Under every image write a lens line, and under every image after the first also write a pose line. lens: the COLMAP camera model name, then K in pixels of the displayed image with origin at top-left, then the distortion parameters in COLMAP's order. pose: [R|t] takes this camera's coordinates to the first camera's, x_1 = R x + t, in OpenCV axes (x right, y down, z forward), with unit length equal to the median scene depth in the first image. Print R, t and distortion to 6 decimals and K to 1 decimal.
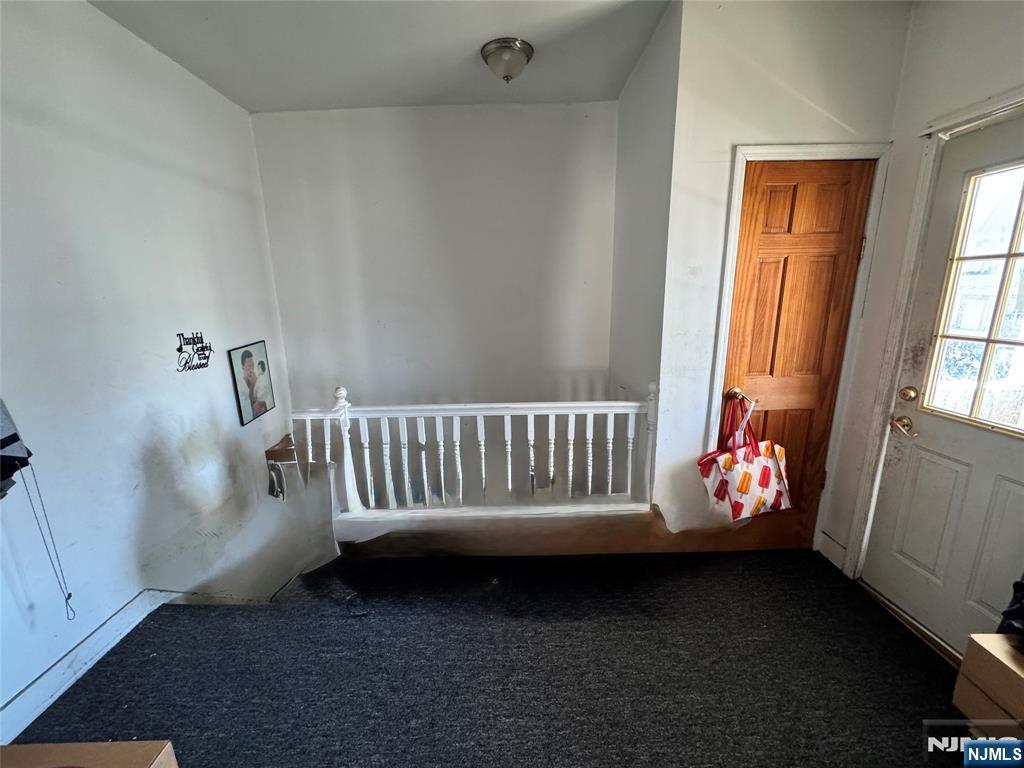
lens RADIAL K [[410.1, 0, 510.2], [0, 410.1, 387.6], [0, 0, 1]] dist [-0.000850, 0.000250]
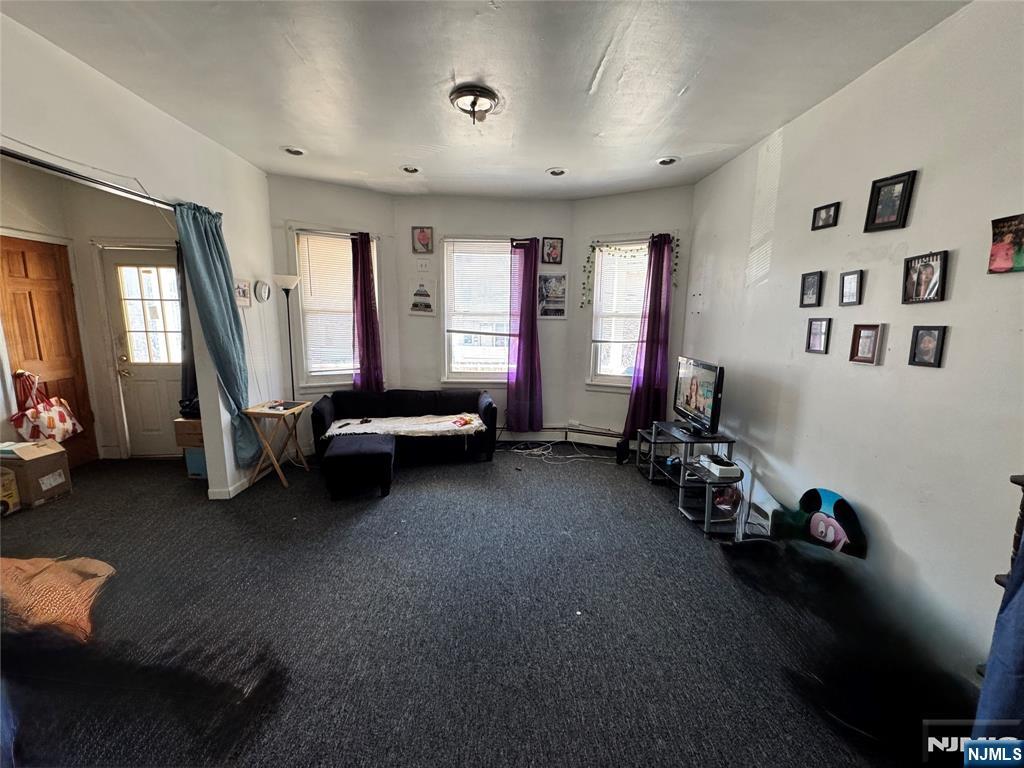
lens RADIAL K [[410.1, 0, 509.3], [0, 410.1, 384.0], [0, 0, 1]] dist [-0.000850, 0.000250]
pose [[-0.018959, -0.150193, 0.988475, -1.093764], [0.209698, 0.966066, 0.150811, 0.217016], [-0.977582, 0.210141, 0.013179, -0.889883]]
